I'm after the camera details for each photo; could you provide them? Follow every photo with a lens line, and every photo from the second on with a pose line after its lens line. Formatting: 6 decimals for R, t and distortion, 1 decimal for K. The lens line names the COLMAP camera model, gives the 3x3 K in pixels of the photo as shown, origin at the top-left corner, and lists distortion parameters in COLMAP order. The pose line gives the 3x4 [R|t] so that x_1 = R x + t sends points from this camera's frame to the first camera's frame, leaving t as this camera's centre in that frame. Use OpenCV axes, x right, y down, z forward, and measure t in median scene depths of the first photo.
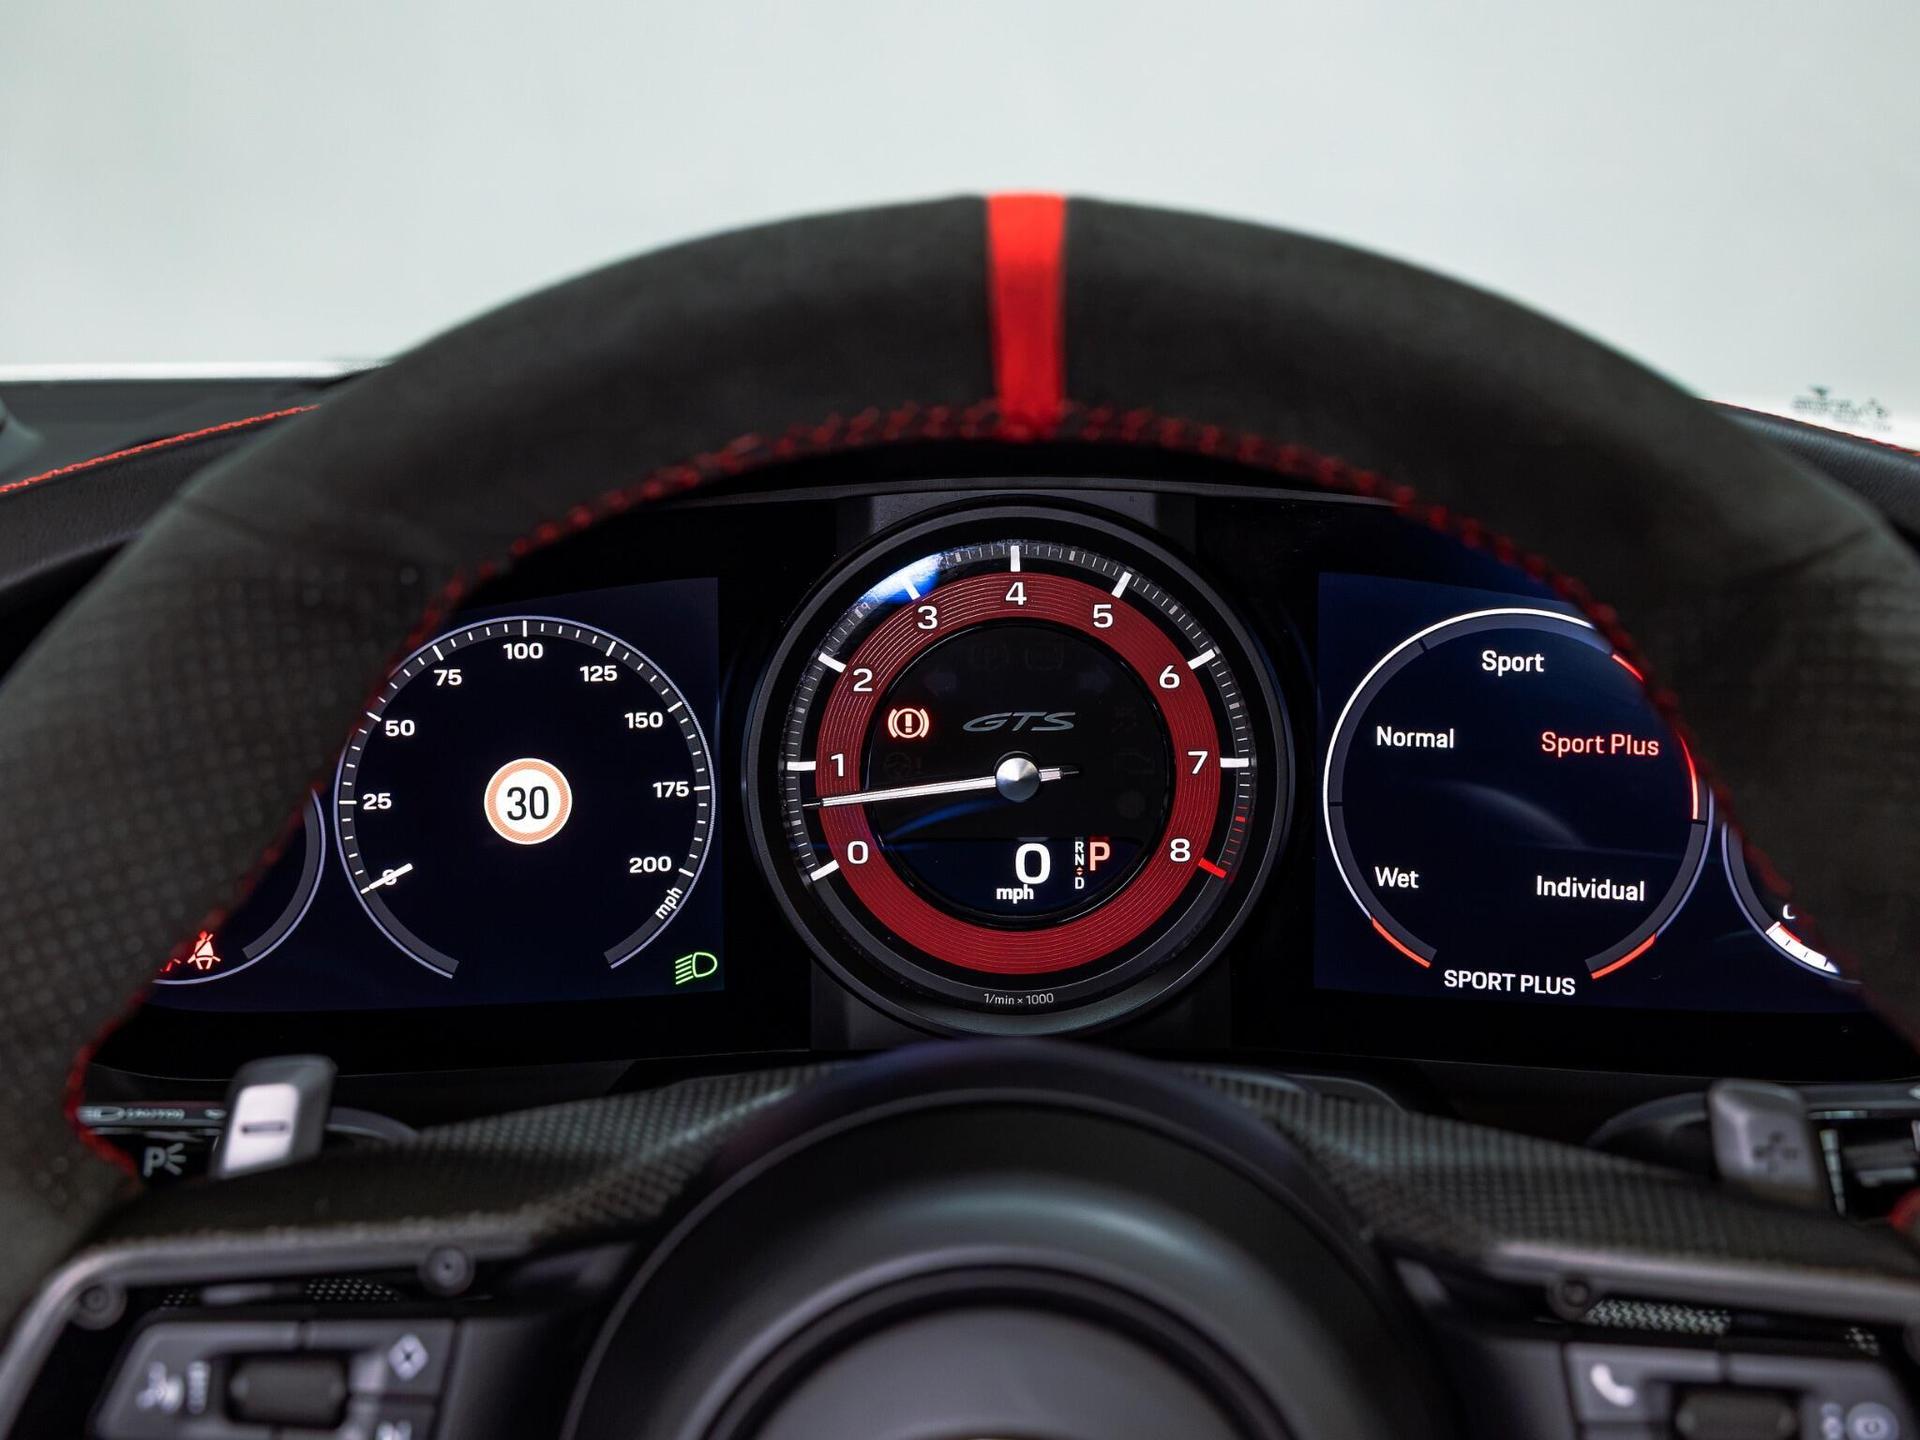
lens RADIAL K [[2455.2, 0, 960.0], [0, 2455.2, 720.0], [0, 0, 1]] dist [0.006653, -0.068366]
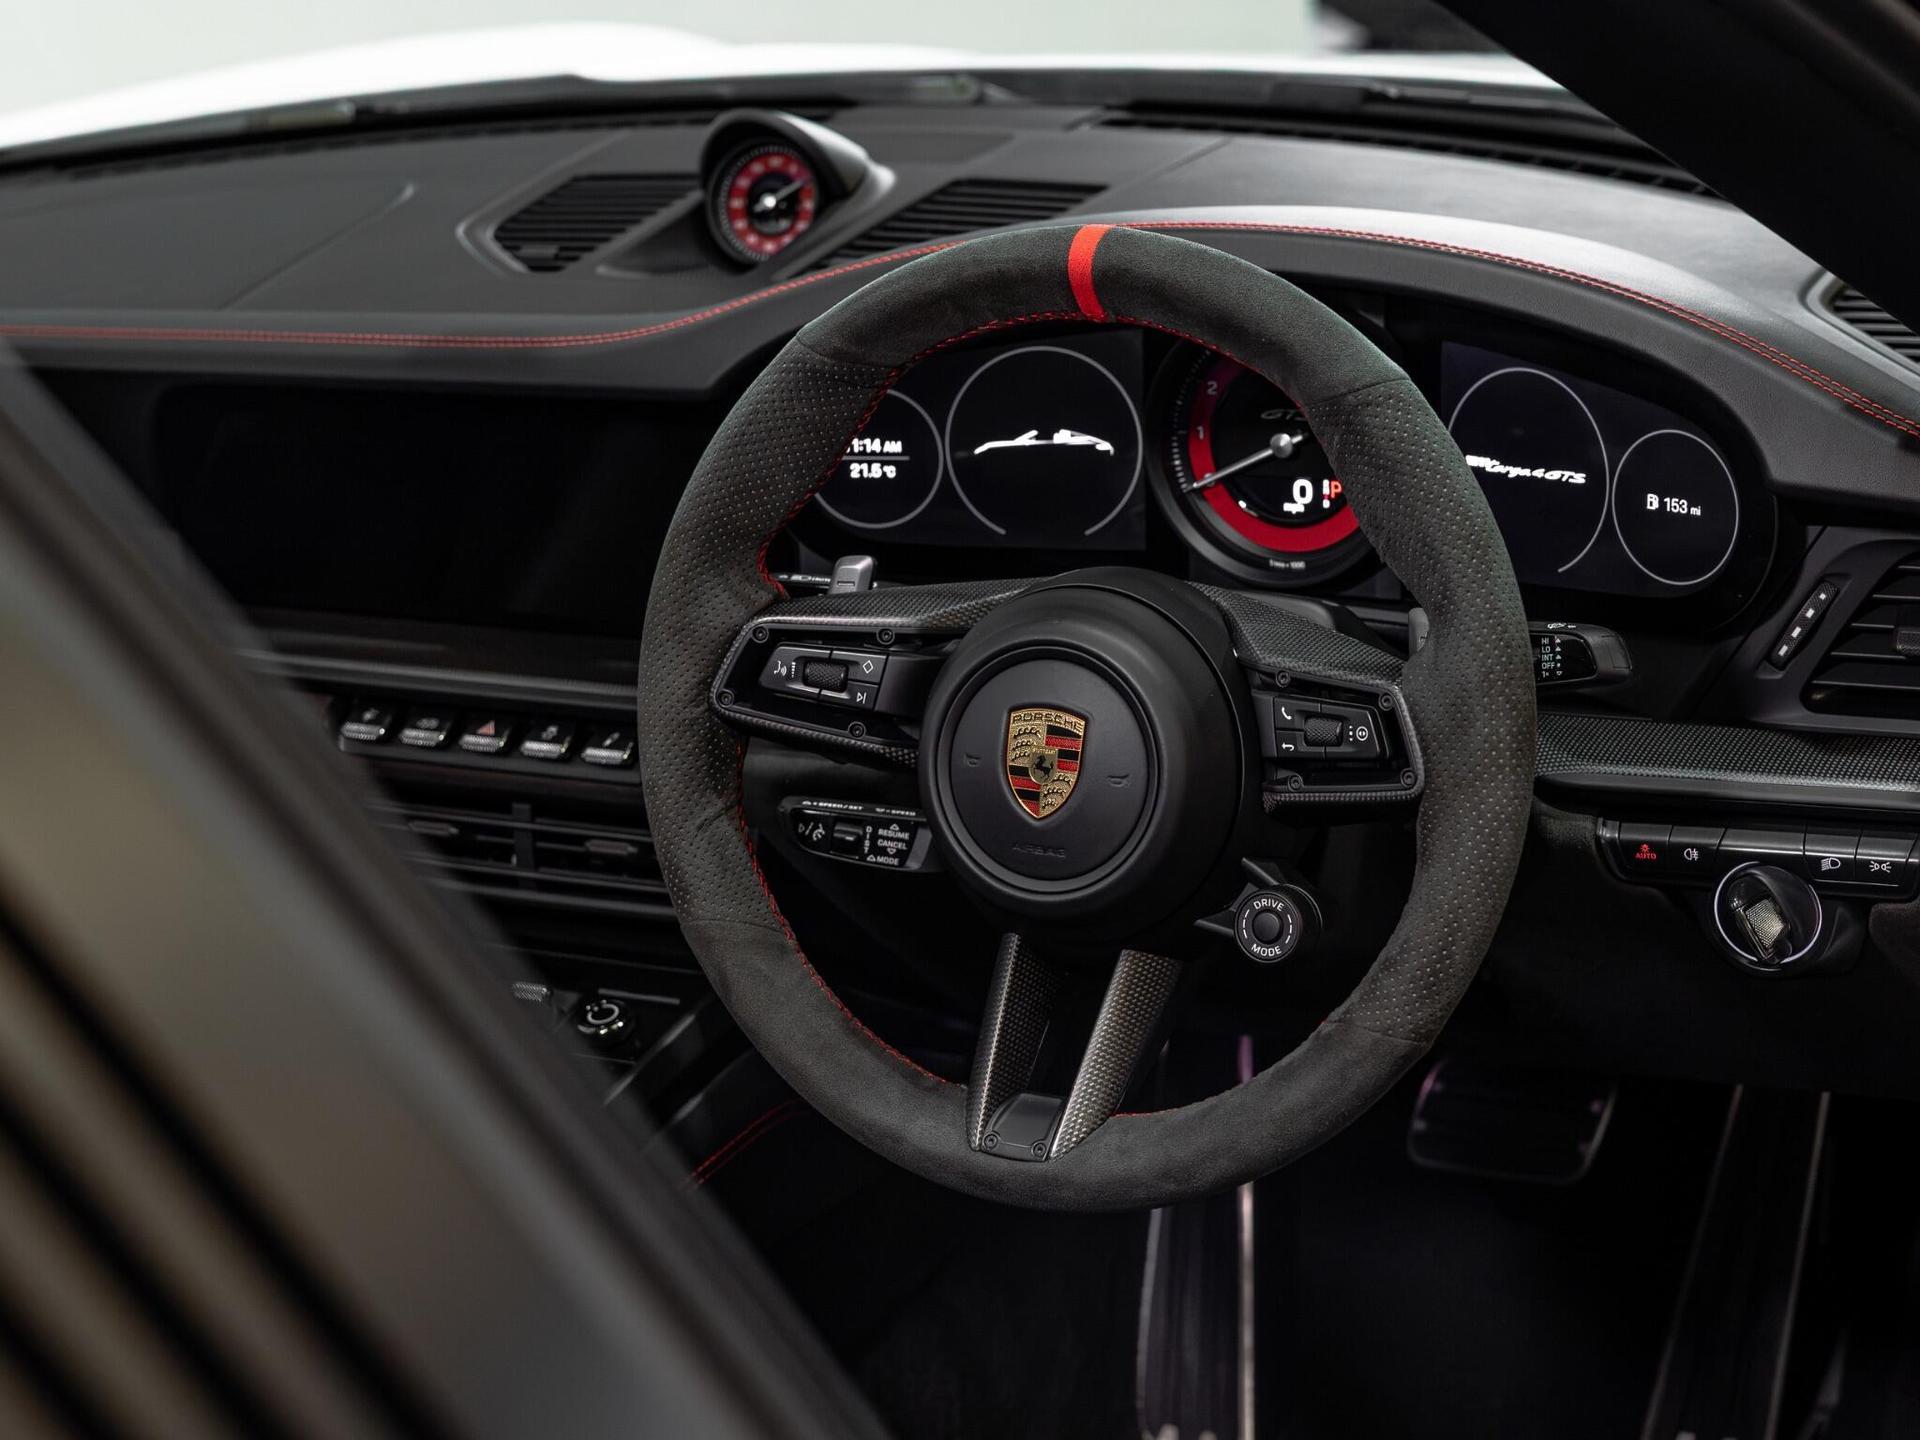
lens RADIAL K [[4063.8, 0, 960.0], [0, 4063.8, 720.0], [0, 0, 1]] dist [0.015666, 0.379096]
pose [[0.897067, 0.082757, -0.434076, 1.056666], [-0.024657, 0.990151, 0.137817, -0.172066], [0.441206, -0.112928, 0.890272, -1.705557]]
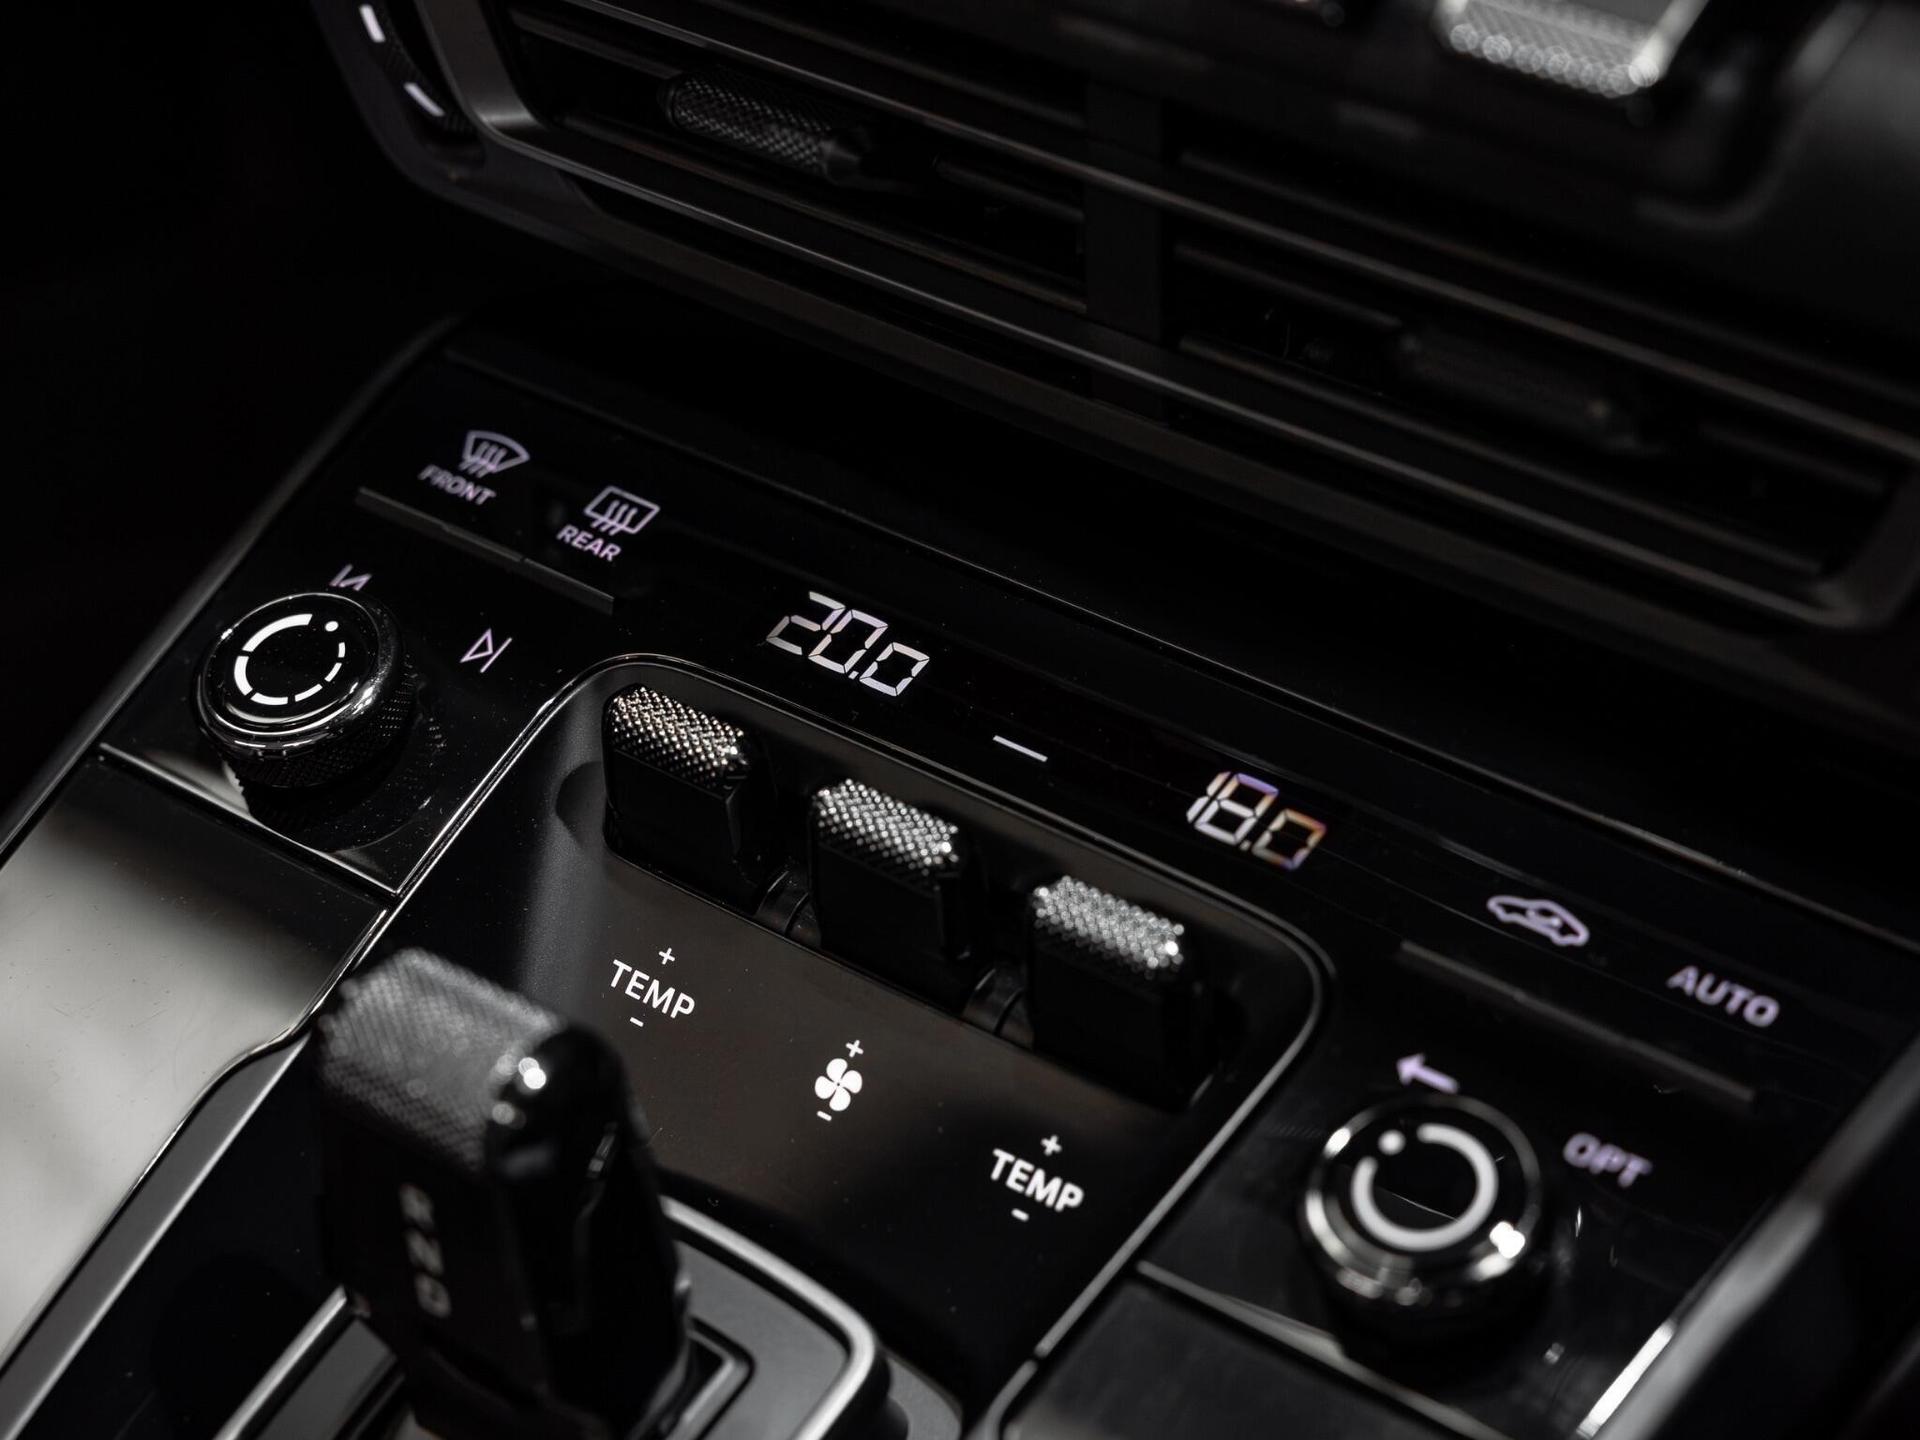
lens RADIAL K [[3790.6, 0, 960.0], [0, 3790.6, 720.0], [0, 0, 1]] dist [0.041764, -0.250498]
pose [[0.816054, 0.348945, -0.460753, -0.240365], [-0.060512, 0.844385, 0.532309, 0.062407], [0.574799, -0.406511, 0.710179, 0.328185]]
